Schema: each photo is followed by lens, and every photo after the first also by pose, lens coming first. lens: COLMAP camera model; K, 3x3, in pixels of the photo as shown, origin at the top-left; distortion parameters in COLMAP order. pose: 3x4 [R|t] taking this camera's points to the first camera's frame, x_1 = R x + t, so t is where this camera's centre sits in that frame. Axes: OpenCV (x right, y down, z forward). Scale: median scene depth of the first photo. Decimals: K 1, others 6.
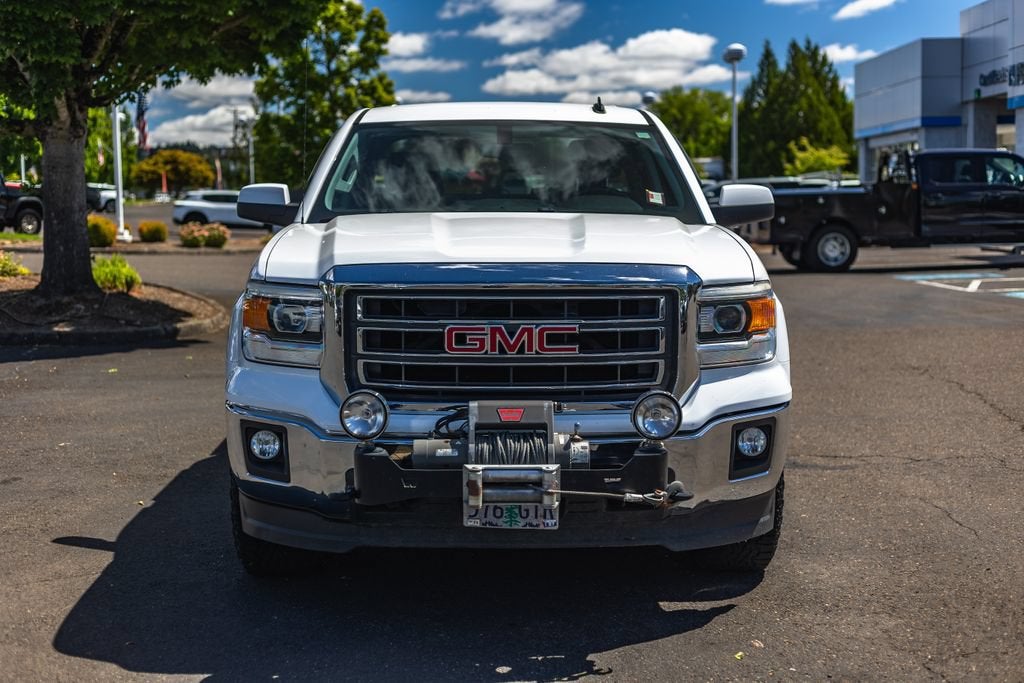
lens RADIAL K [[1448.3, 0, 512.0], [0, 1448.3, 341.5], [0, 0, 1]] dist [-0.006074, 0.010011]
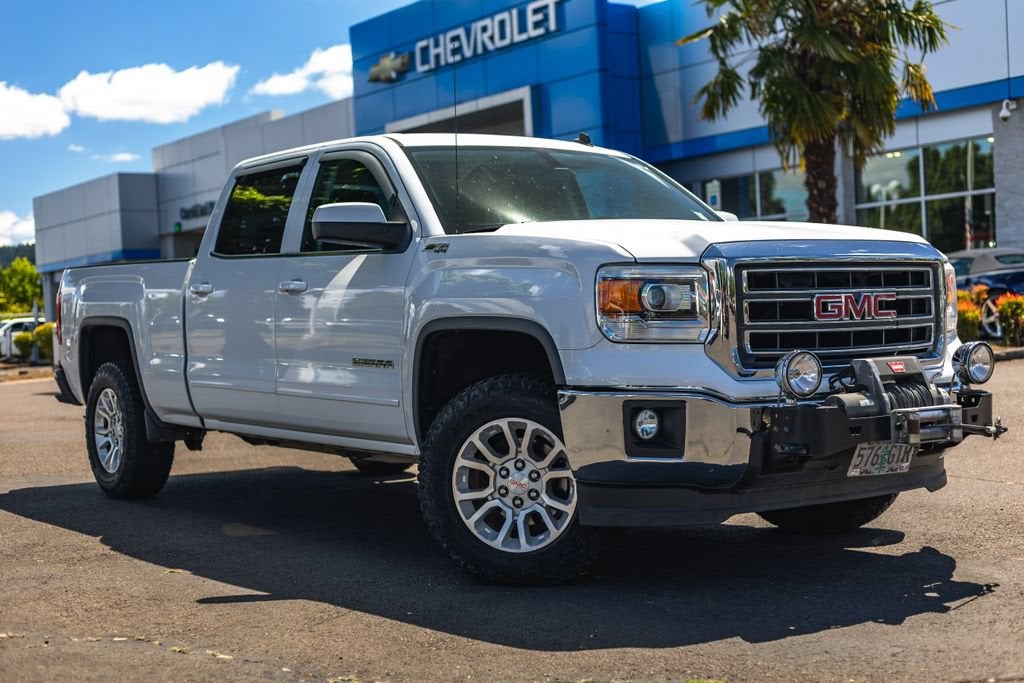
lens RADIAL K [[1448.3, 0, 512.0], [0, 1448.3, 341.5], [0, 0, 1]] dist [-0.006074, 0.010011]
pose [[0.837509, -0.037604, 0.545128, -0.813452], [0.089854, 0.993526, -0.069512, 0.077569], [-0.538985, 0.107199, 0.835466, 0.208808]]
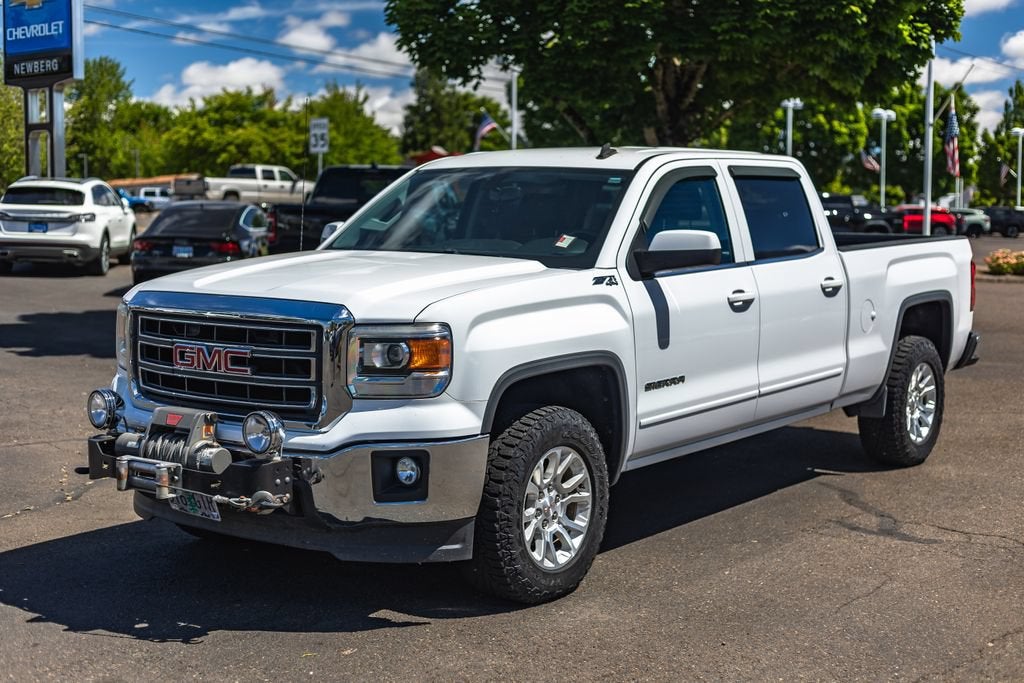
lens RADIAL K [[1448.3, 0, 512.0], [0, 1448.3, 341.5], [0, 0, 1]] dist [-0.006074, 0.010011]
pose [[0.794528, 0.062626, -0.603990, 0.900999], [-0.071664, 0.997387, 0.009145, -0.043524], [0.602984, 0.036019, 0.796940, 0.189907]]
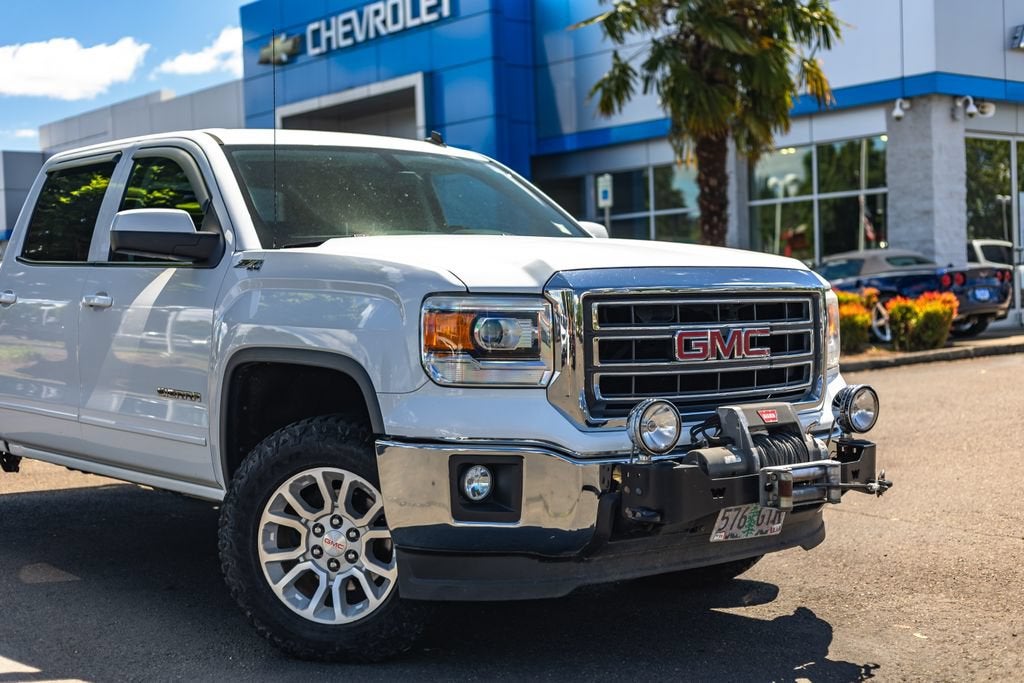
lens RADIAL K [[1448.3, 0, 512.0], [0, 1448.3, 341.5], [0, 0, 1]] dist [-0.006074, 0.010011]
pose [[0.798149, -0.032196, 0.601599, -0.683048], [0.081057, 0.995231, -0.054277, 0.037261], [-0.596982, 0.092084, 0.796952, 0.303412]]
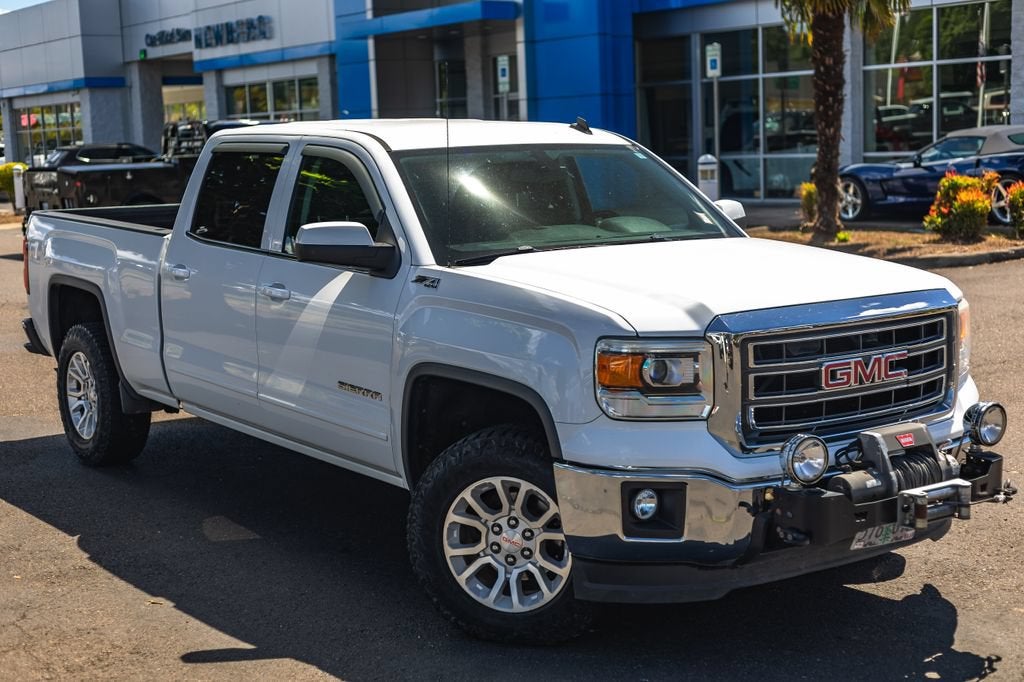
lens RADIAL K [[1510.9, 0, 512.0], [0, 1510.9, 341.0], [0, 0, 1]] dist [-0.005511, 0.034344]
pose [[0.832446, -0.094351, 0.546015, -0.806972], [0.082308, 0.995520, 0.046539, -0.094178], [-0.547960, 0.006200, 0.836482, 0.204670]]
